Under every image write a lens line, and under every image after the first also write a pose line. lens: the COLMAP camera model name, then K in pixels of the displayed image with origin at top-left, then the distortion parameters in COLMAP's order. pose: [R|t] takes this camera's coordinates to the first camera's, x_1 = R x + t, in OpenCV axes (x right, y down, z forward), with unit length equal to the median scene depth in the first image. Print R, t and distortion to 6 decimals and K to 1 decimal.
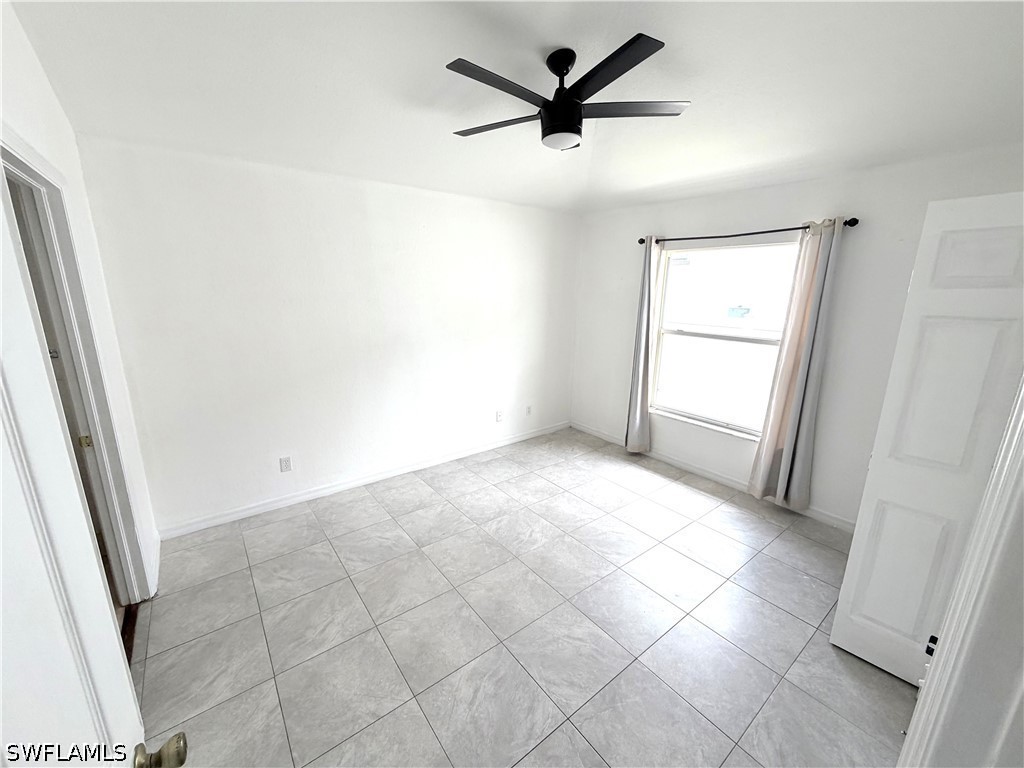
lens RADIAL K [[406.0, 0, 511.1], [0, 406.0, 384.9], [0, 0, 1]] dist [-0.000298, 0.000330]
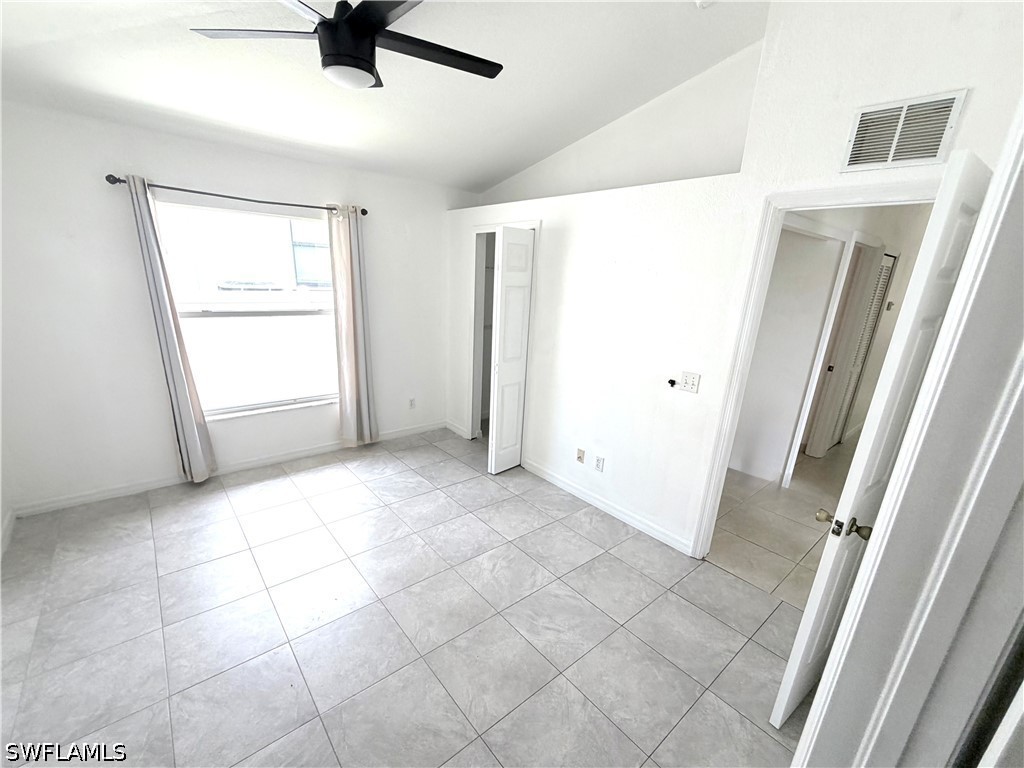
lens RADIAL K [[433.3, 0, 510.1], [0, 433.3, 413.5], [0, 0, 1]] dist [-0.000339, 0.000515]
pose [[-0.037801, -0.326601, 0.944406, -0.606021], [0.187771, 0.925925, 0.327726, -0.146365], [-0.981485, 0.189721, 0.026326, 0.543198]]
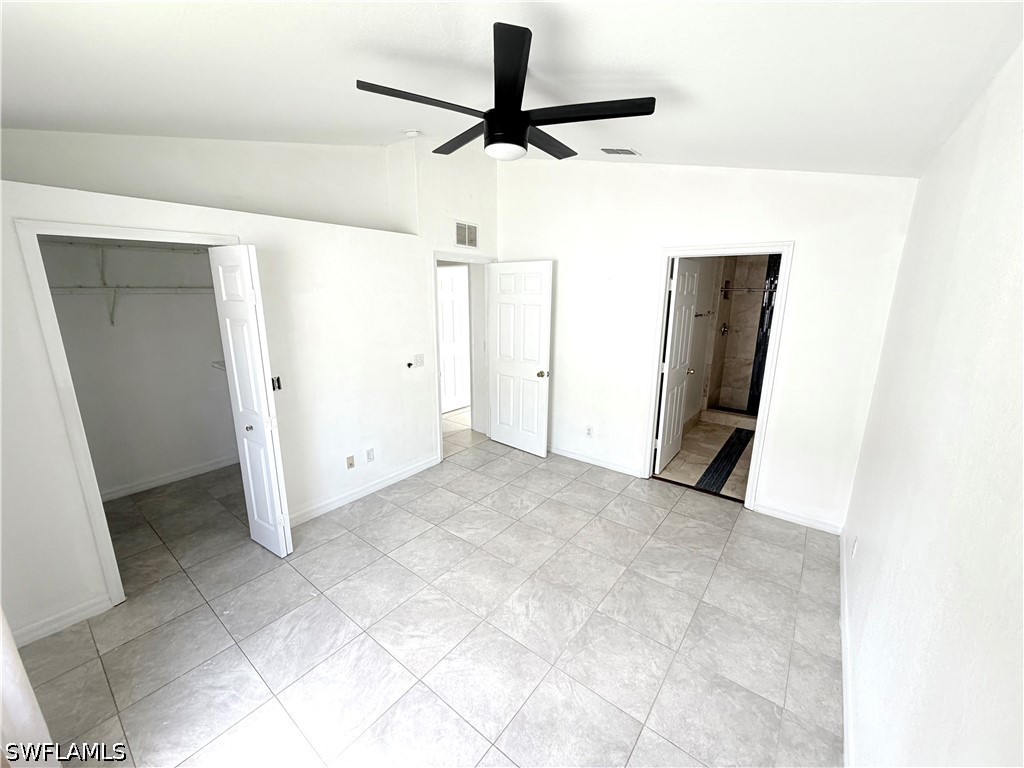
lens RADIAL K [[406.0, 0, 511.1], [0, 406.0, 384.9], [0, 0, 1]] dist [-0.000298, 0.000330]
pose [[-0.968887, 0.035413, -0.244958, 0.246431], [-0.078600, 0.894454, 0.440199, -0.364669], [0.234692, 0.445756, -0.863841, 1.393038]]
